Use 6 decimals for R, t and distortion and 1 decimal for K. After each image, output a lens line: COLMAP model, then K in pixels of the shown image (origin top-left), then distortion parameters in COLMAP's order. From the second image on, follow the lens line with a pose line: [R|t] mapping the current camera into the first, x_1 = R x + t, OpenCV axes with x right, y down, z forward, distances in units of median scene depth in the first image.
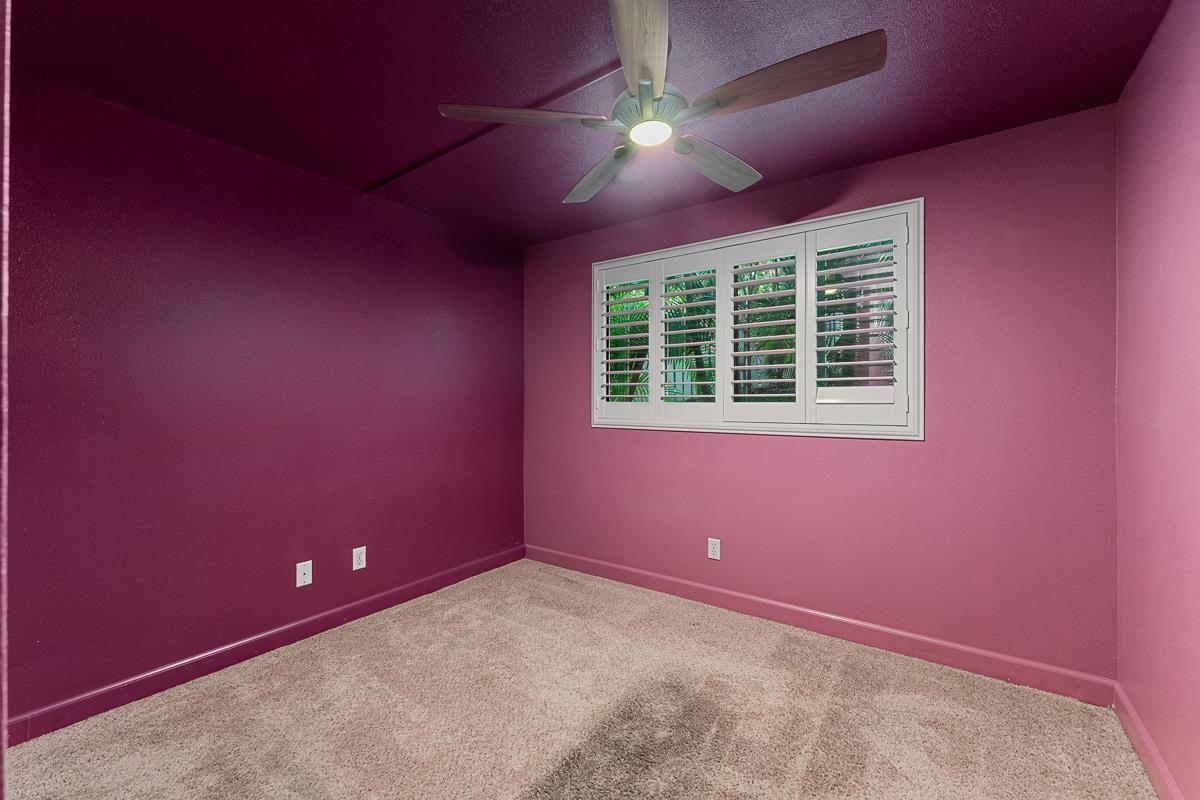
lens RADIAL K [[483.3, 0, 599.6], [0, 483.3, 403.8], [0, 0, 1]] dist [-0.000113, -0.000013]
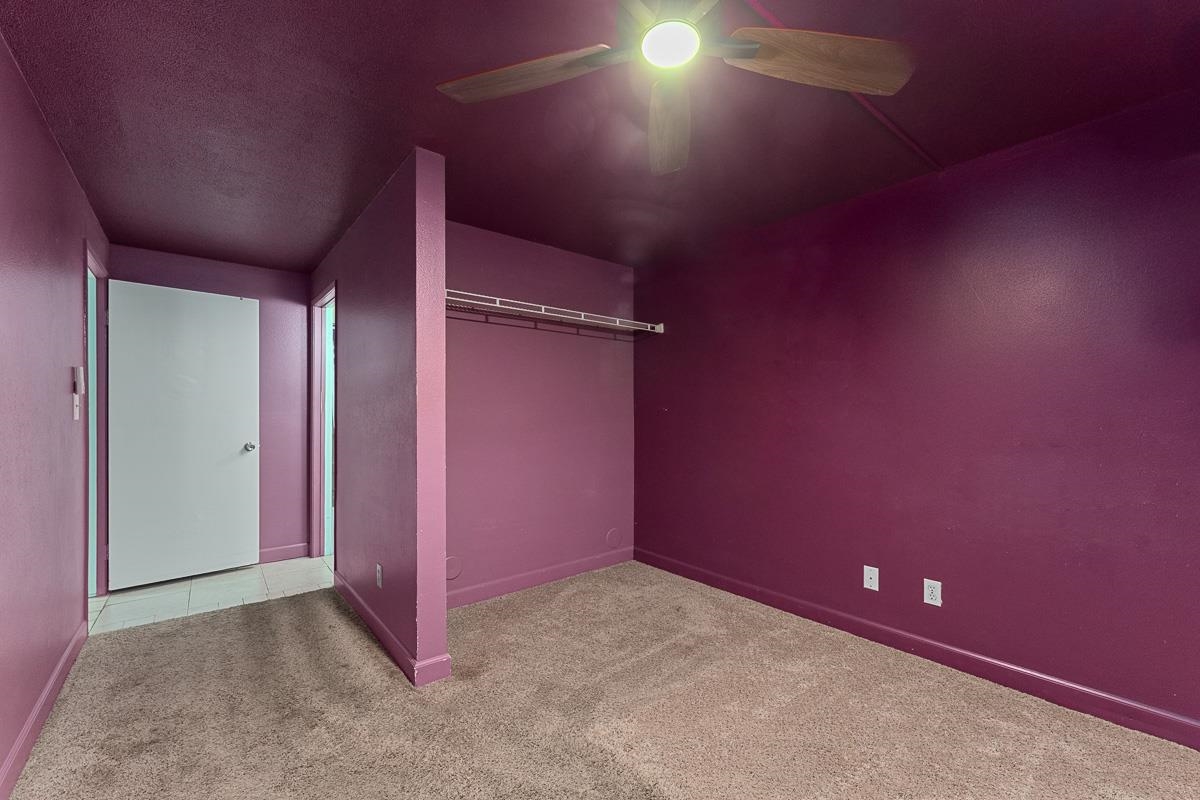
lens RADIAL K [[483.3, 0, 599.6], [0, 483.3, 403.8], [0, 0, 1]] dist [-0.000113, -0.000013]
pose [[-0.247021, -0.005845, -0.968992, 0.638712], [0.004349, 0.999965, -0.007141, -0.026568], [0.969000, -0.005978, -0.246987, 0.792640]]
